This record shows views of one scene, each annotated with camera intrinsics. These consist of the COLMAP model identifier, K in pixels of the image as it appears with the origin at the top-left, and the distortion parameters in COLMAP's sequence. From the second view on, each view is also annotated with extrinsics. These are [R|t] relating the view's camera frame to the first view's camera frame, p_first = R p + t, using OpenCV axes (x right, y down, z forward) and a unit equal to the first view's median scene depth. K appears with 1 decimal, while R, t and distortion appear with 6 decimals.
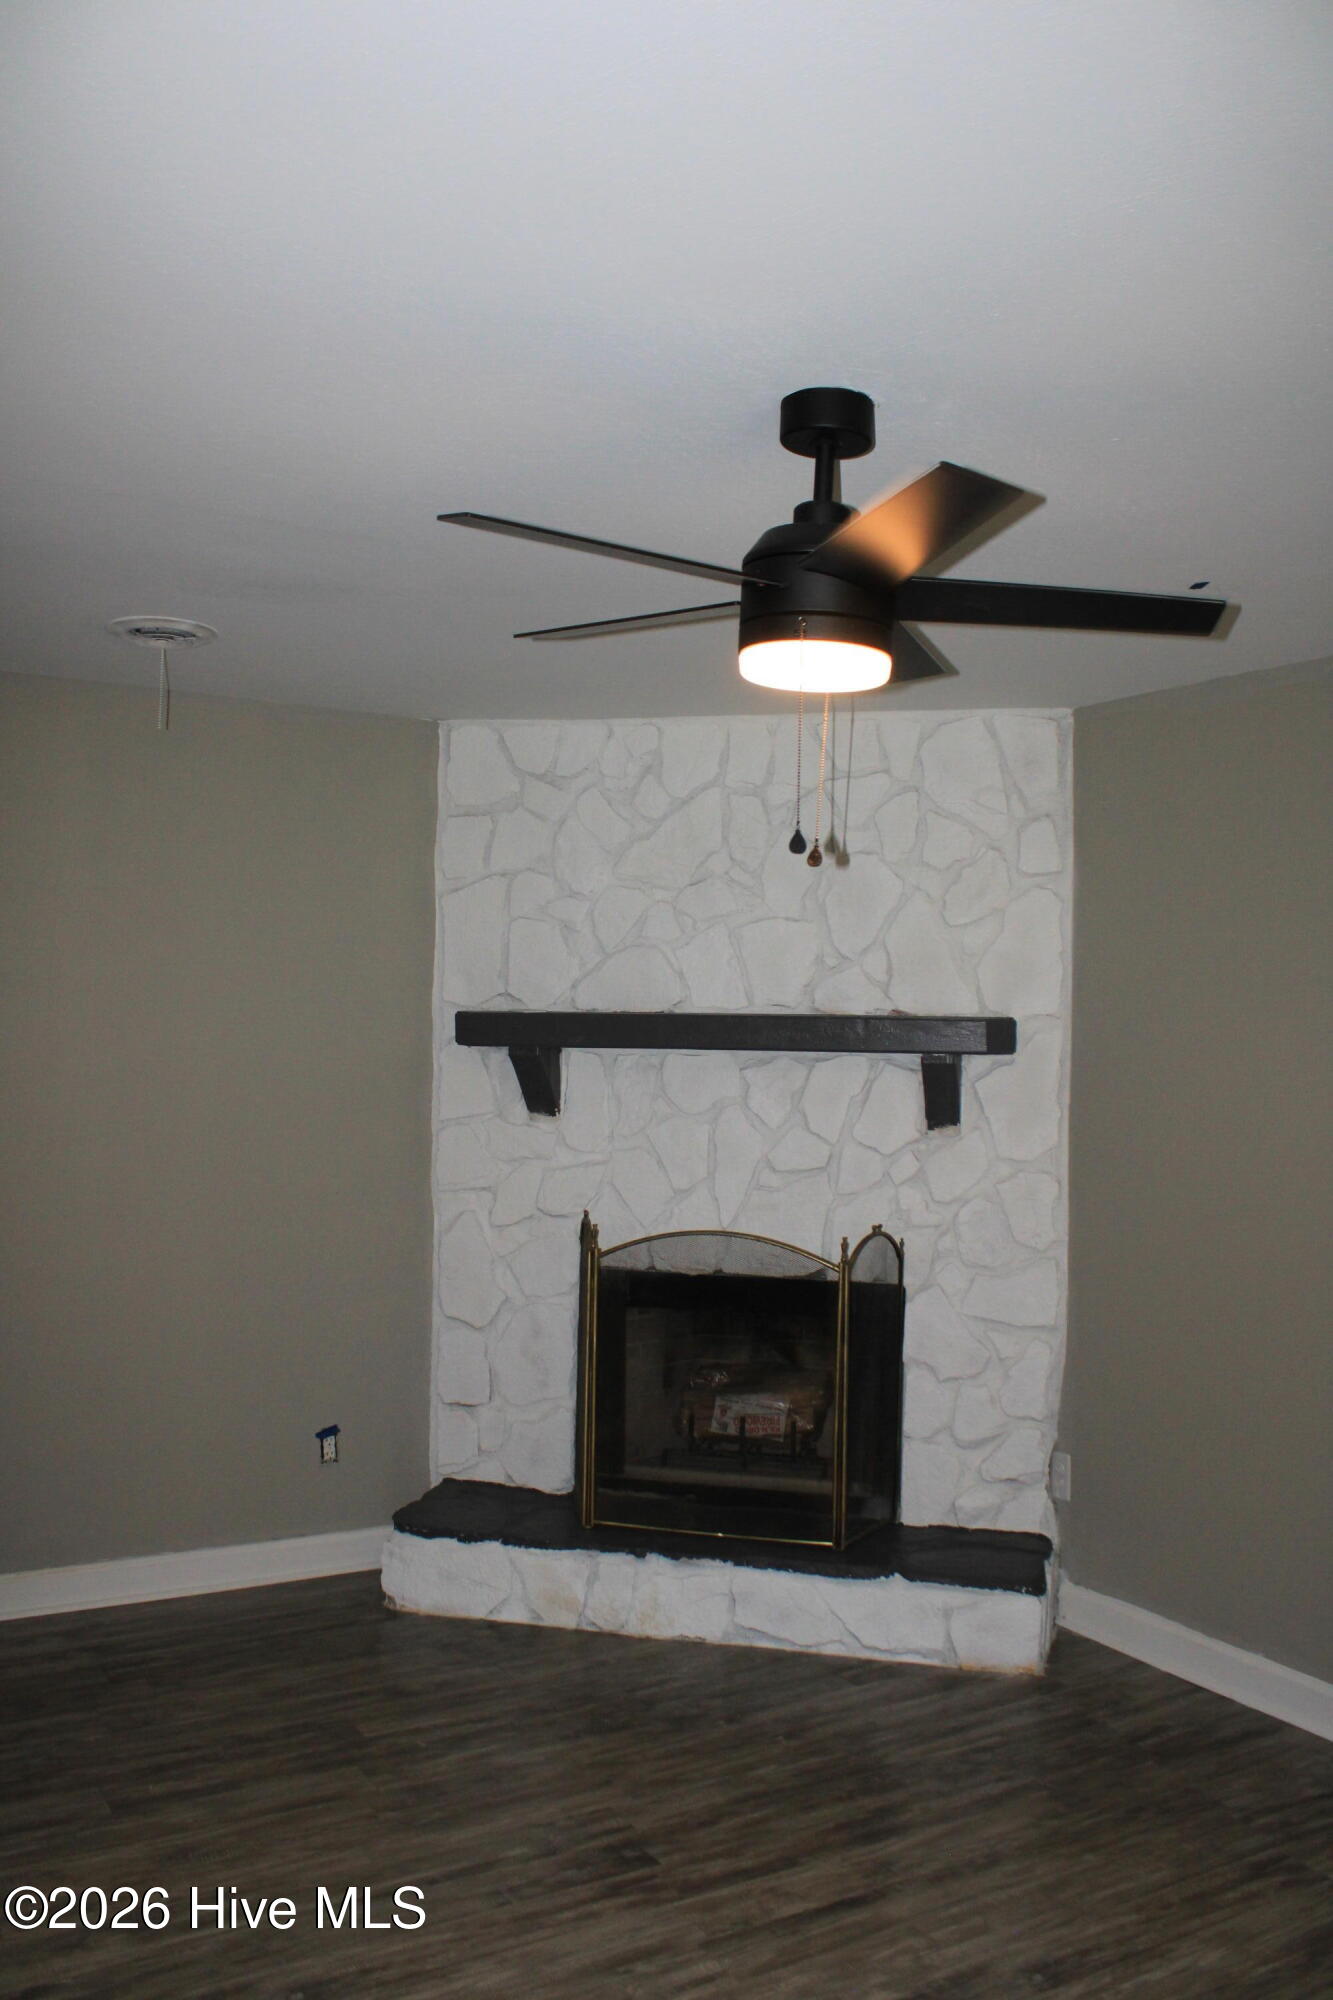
lens RADIAL K [[1715.8, 0, 666.5], [0, 1715.8, 1000.0], [0, 0, 1]] dist [-0.161867, 0.147911]
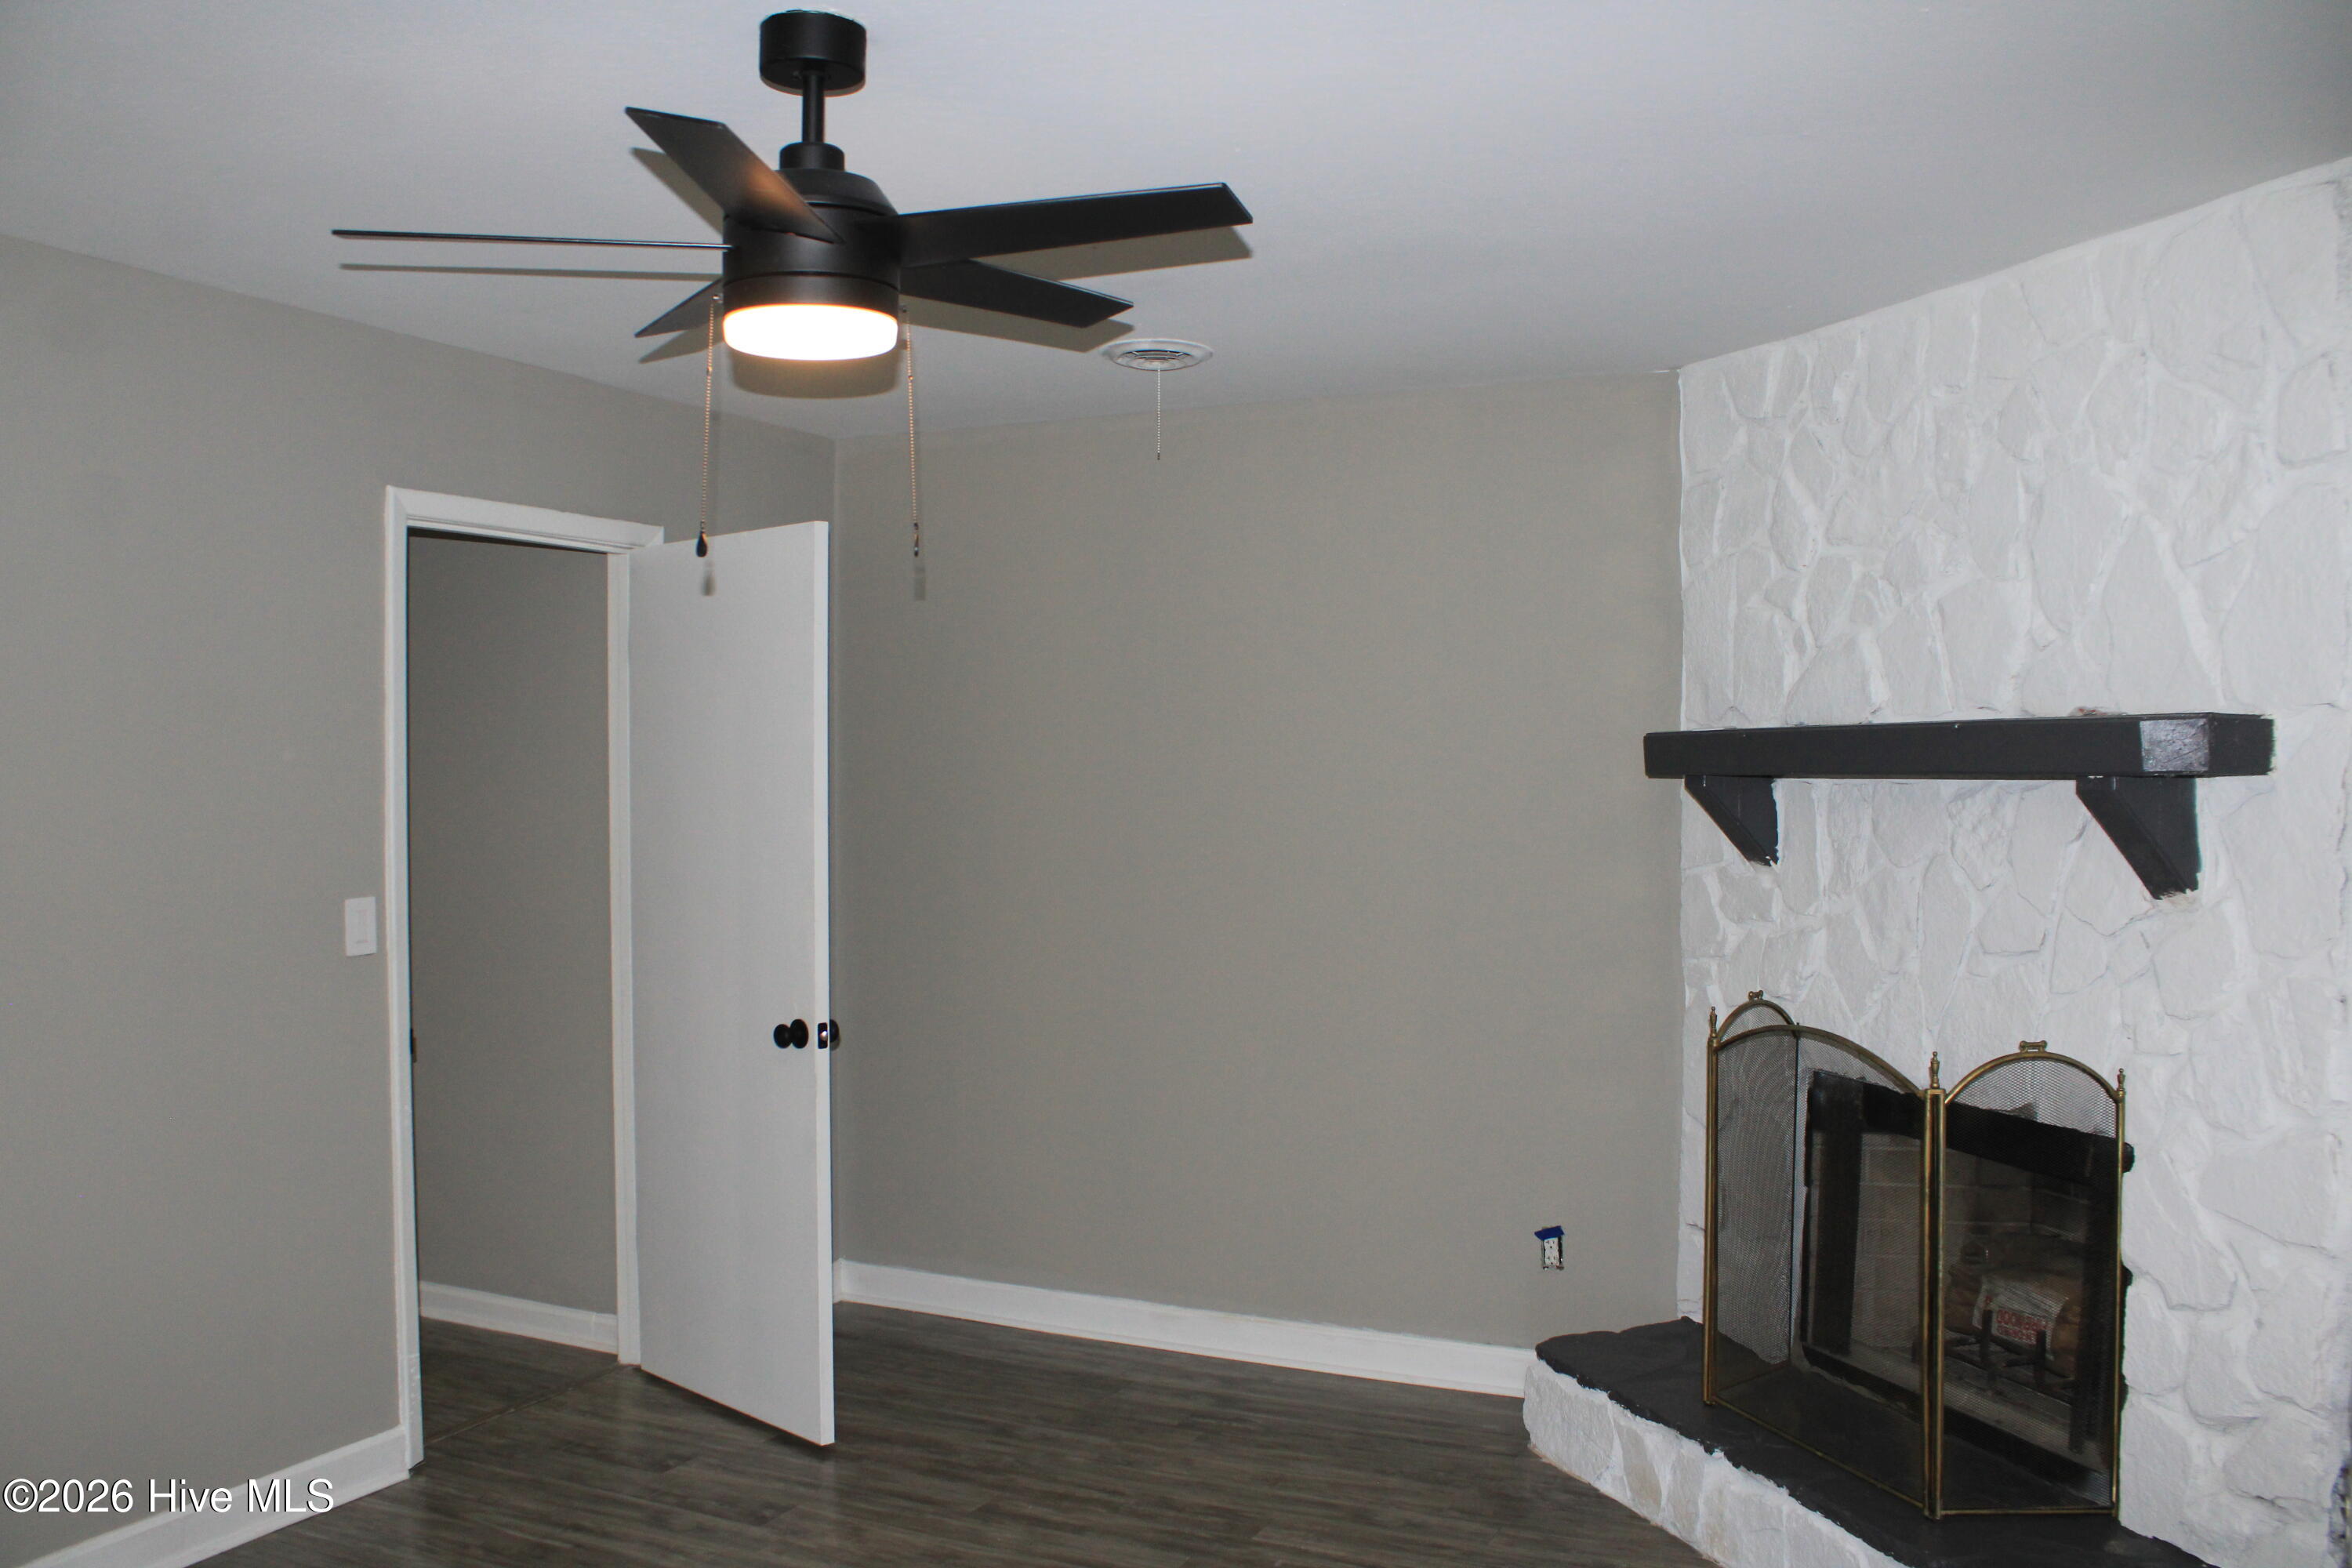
lens RADIAL K [[2017.8, 0, 1154.2], [0, 2017.8, 792.2], [0, 0, 1]] dist [-0.161867, 0.147911]
pose [[0.525904, -0.008860, -0.850498, 0.566750], [0.028592, 0.999565, 0.007267, 0.022208], [0.850063, -0.028139, 0.525929, 0.320975]]
